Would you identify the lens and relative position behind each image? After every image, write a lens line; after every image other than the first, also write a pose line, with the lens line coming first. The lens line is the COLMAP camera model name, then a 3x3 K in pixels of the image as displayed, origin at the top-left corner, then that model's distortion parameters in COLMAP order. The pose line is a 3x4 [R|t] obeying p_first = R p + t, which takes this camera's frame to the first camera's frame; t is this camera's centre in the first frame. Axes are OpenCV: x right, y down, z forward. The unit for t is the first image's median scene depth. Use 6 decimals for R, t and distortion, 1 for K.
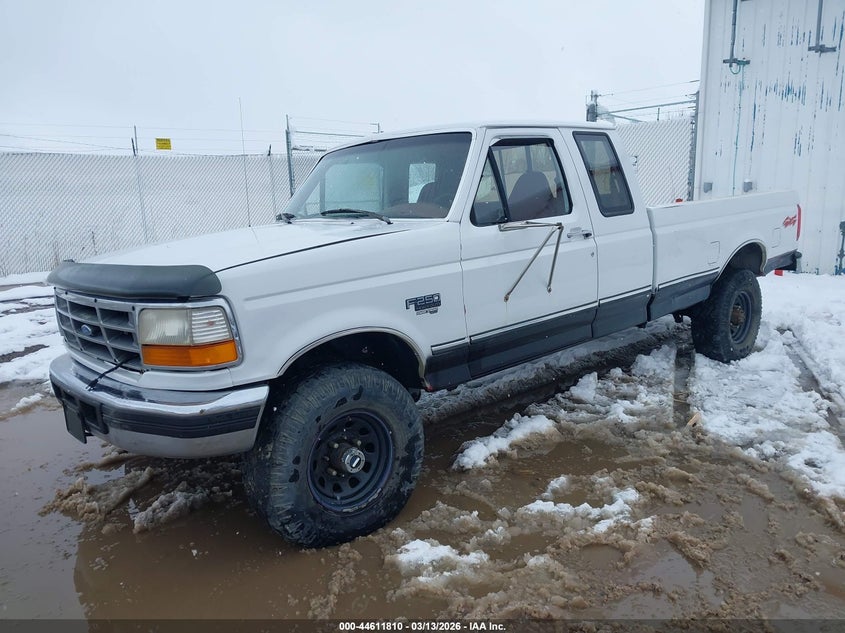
lens RADIAL K [[684.9, 0, 422.5], [0, 684.9, 316.5], [0, 0, 1]] dist [0.015881, 0.007386]
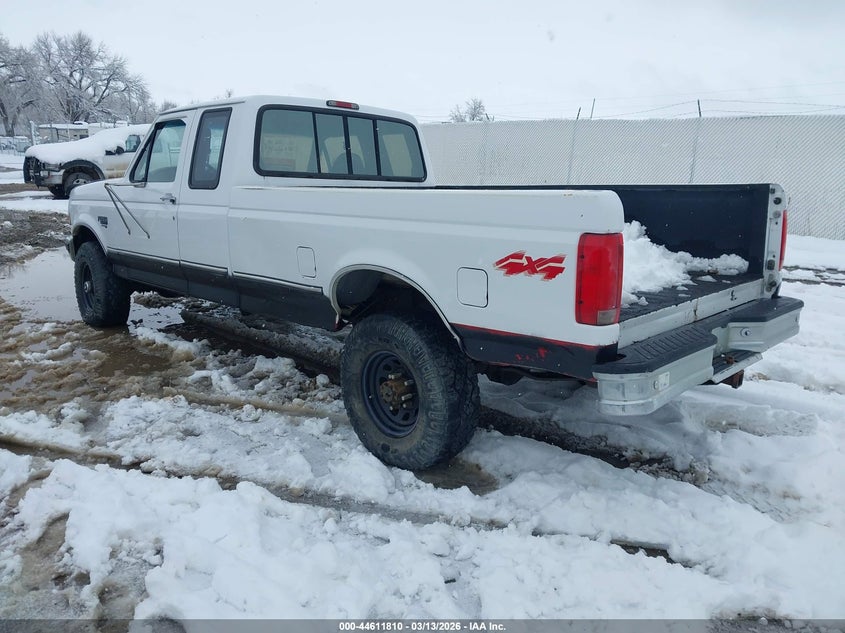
lens RADIAL K [[684.9, 0, 422.5], [0, 684.9, 316.5], [0, 0, 1]] dist [0.015881, 0.007386]
pose [[0.040688, 0.254512, -0.966213, 1.129264], [-0.194683, 0.950500, 0.242175, -0.233628], [0.980022, 0.178252, 0.088223, 1.051727]]
